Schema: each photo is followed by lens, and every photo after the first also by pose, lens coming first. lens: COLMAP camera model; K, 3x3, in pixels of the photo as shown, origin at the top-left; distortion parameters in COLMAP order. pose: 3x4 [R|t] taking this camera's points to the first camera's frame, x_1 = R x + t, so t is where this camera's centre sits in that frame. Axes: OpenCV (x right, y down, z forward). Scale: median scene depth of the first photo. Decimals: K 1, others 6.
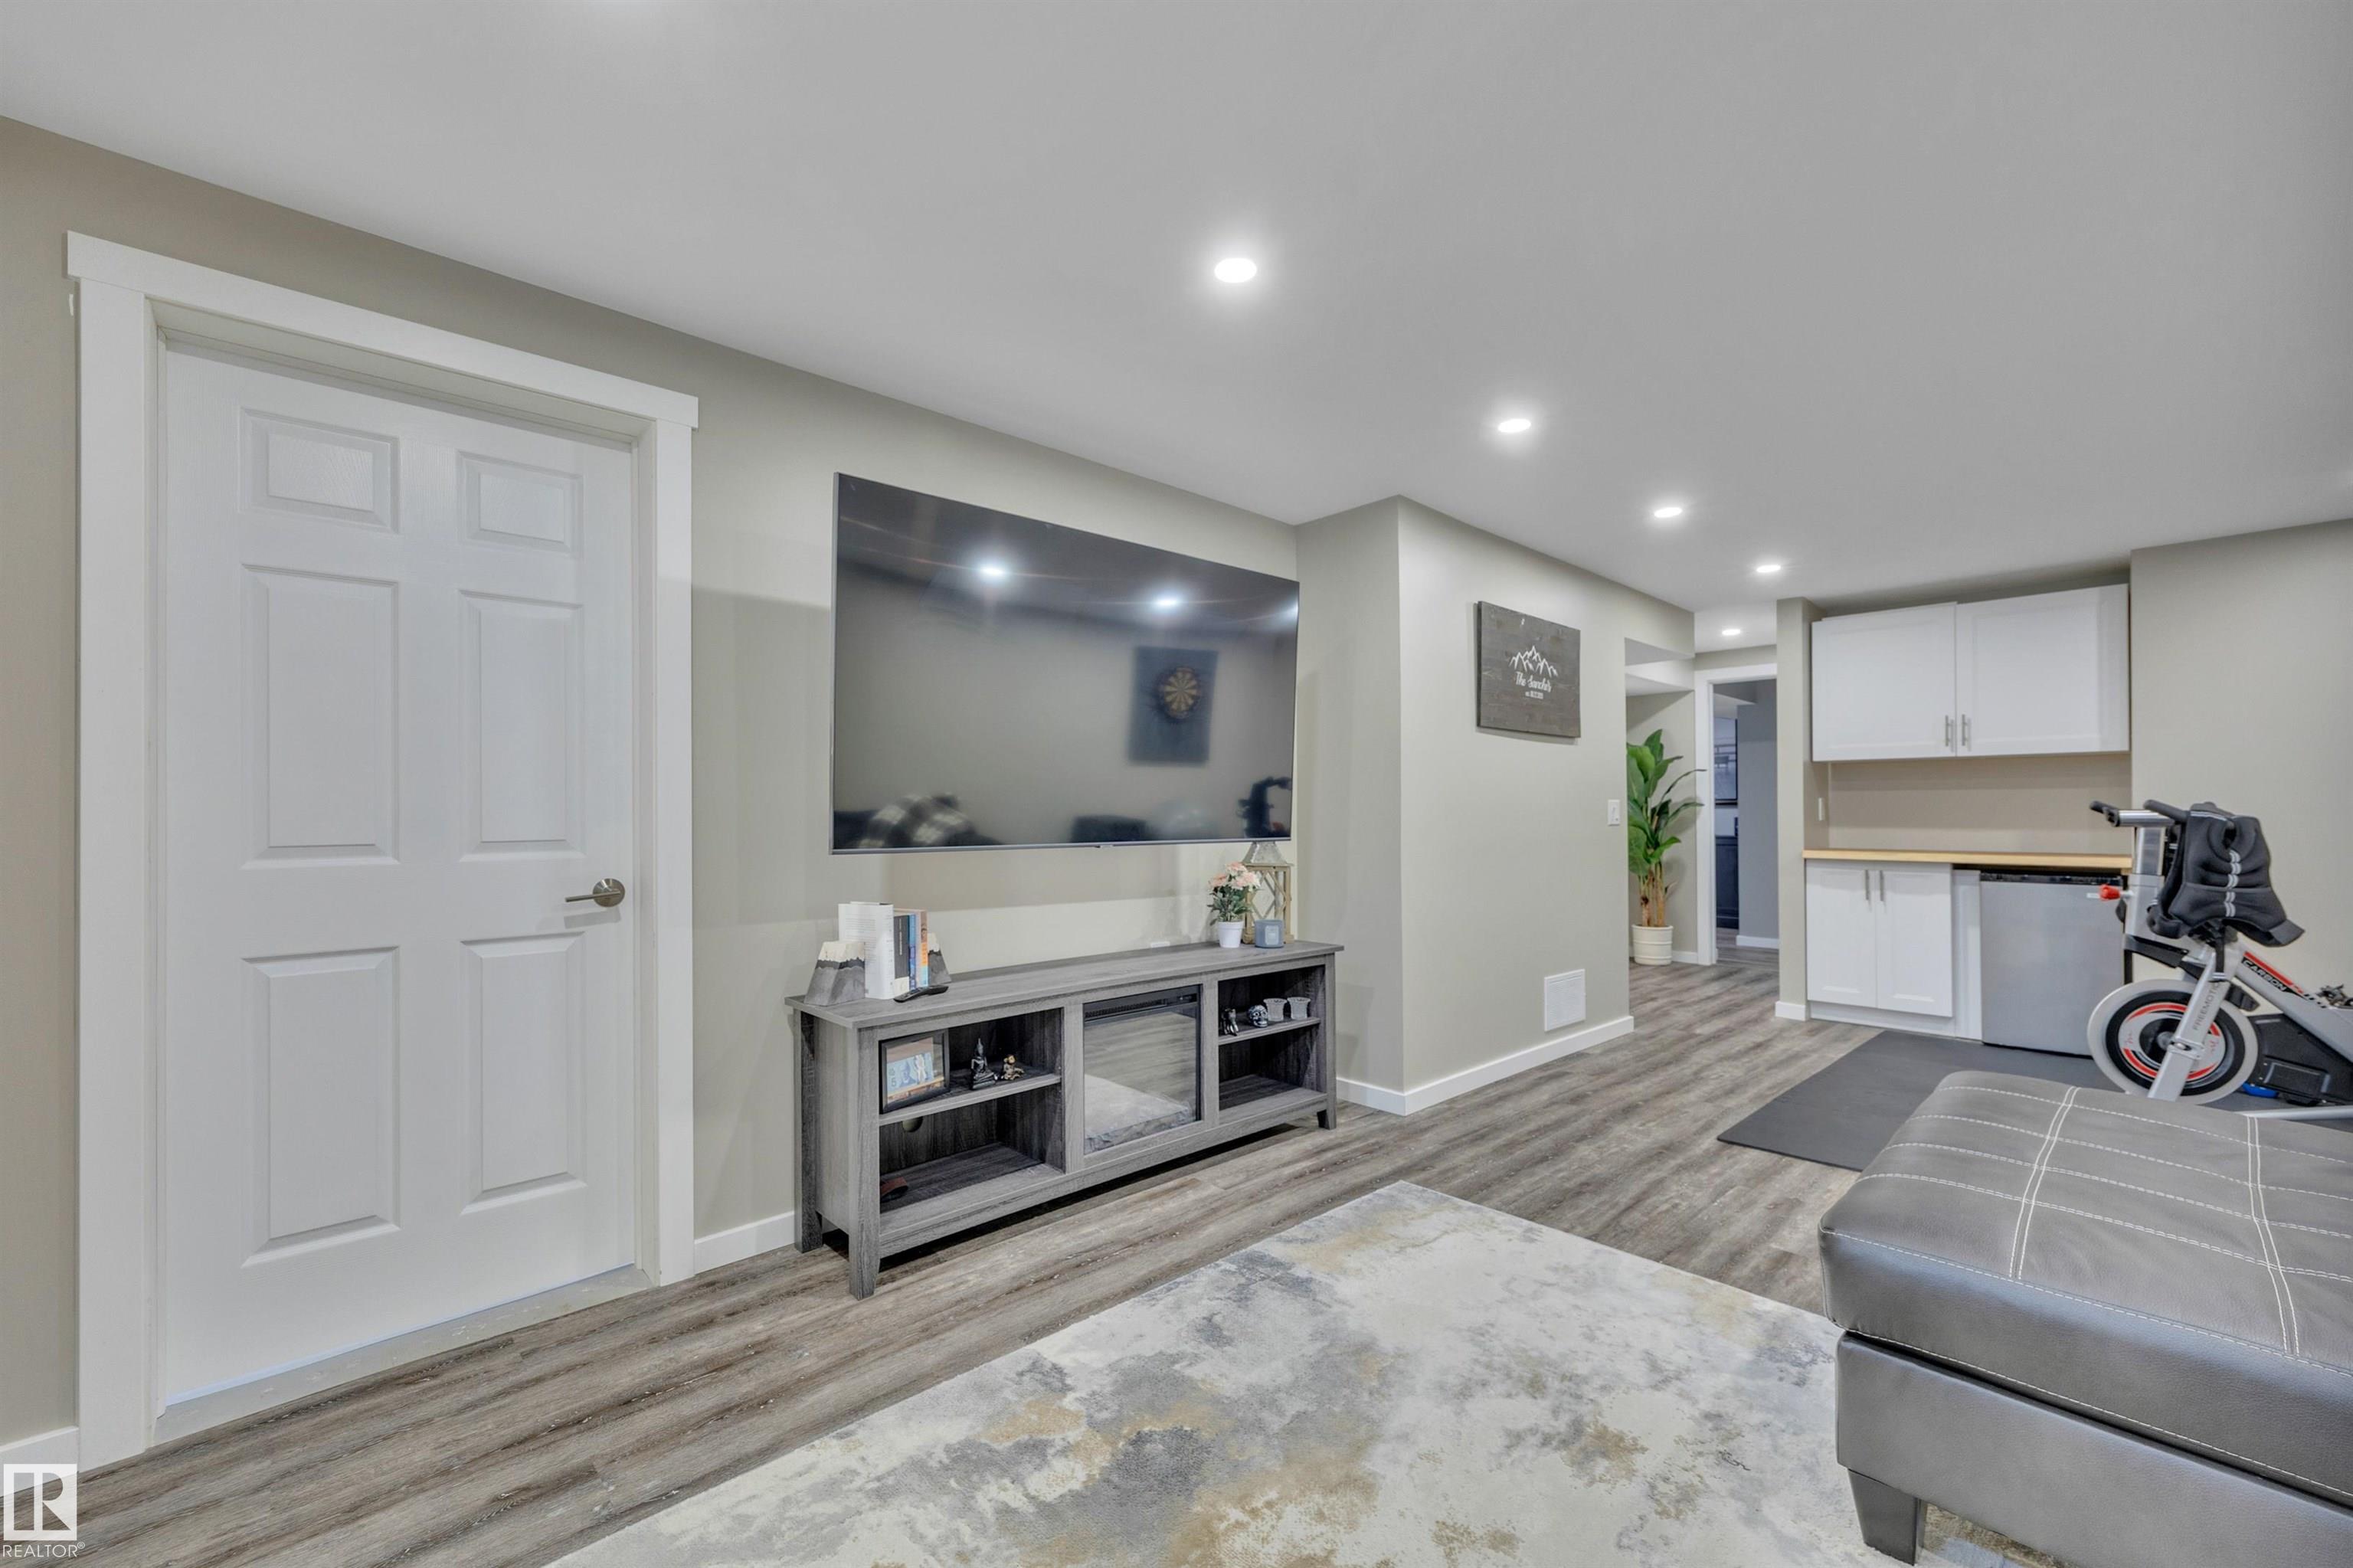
lens RADIAL K [[981.5, 0, 1188.0], [0, 981.5, 806.0], [0, 0, 1]] dist [-0.000109, 0.000303]
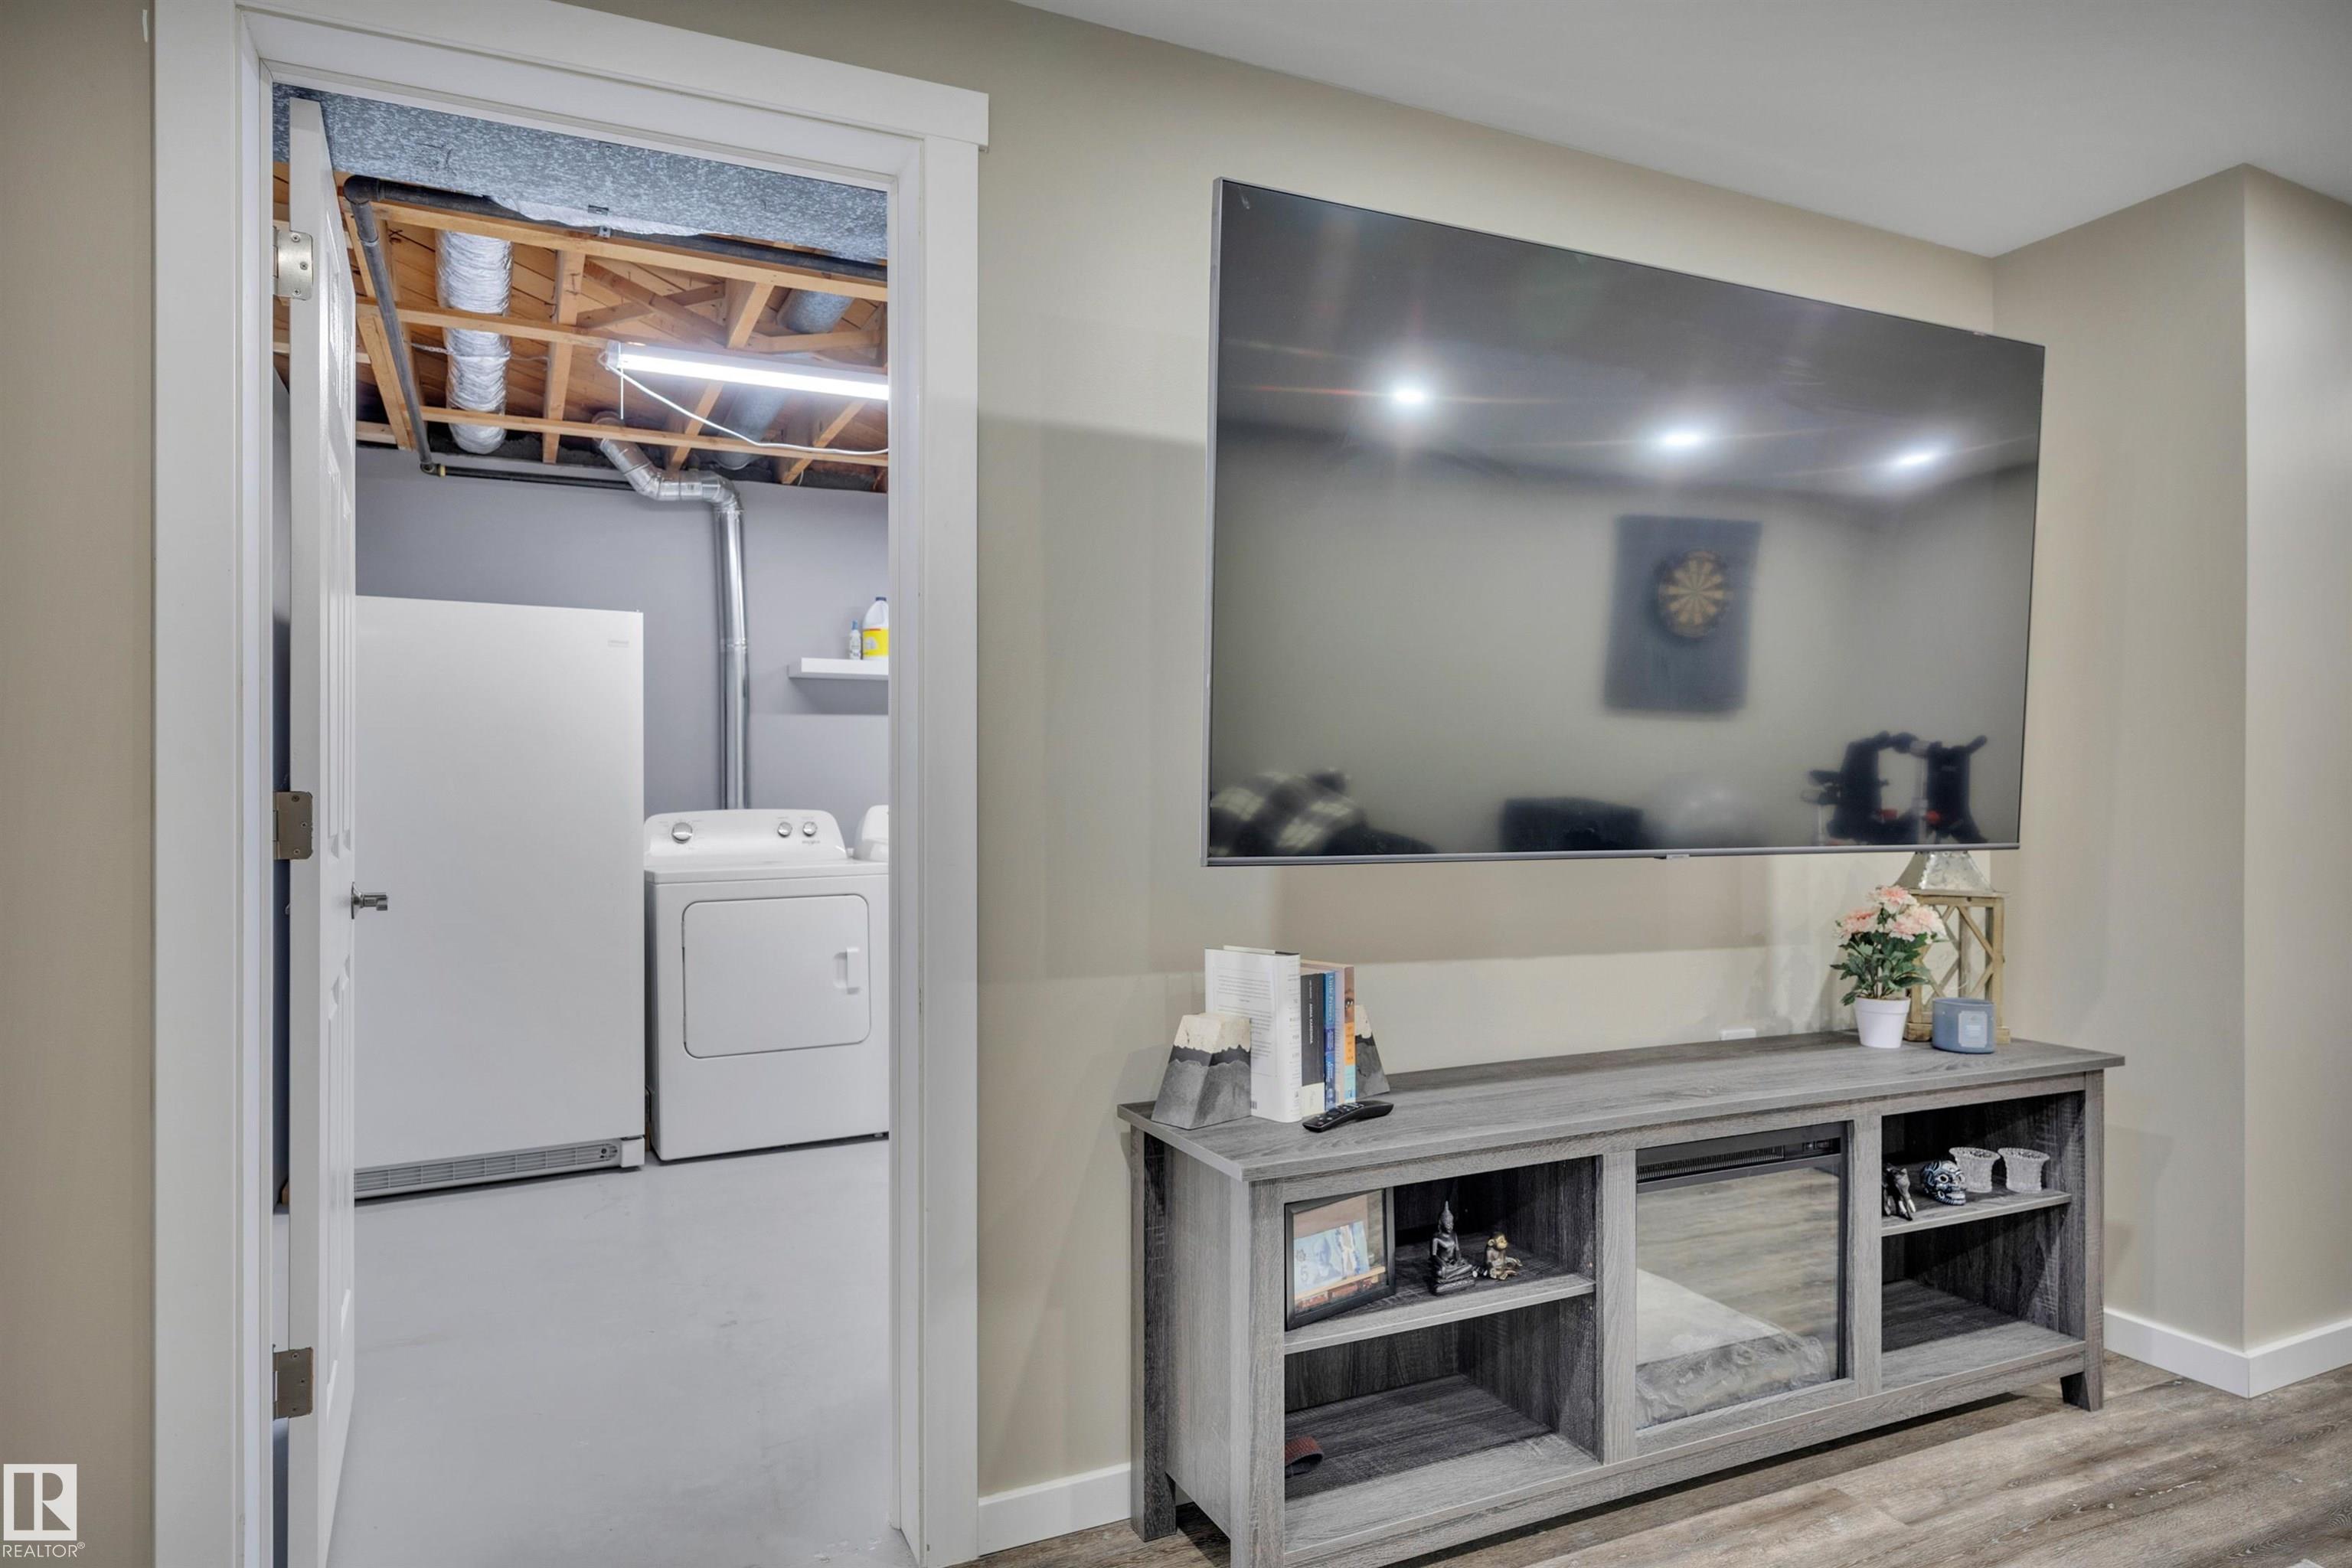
lens RADIAL K [[1427.9, 0, 1176.0], [0, 1427.9, 784.0], [0, 0, 1]] dist [-0.000734, 0.000129]
pose [[0.952267, 0.001352, -0.305263, -0.095658], [-0.001461, 0.999999, -0.000129, 0.002035], [0.305262, 0.000569, 0.952268, 0.160012]]
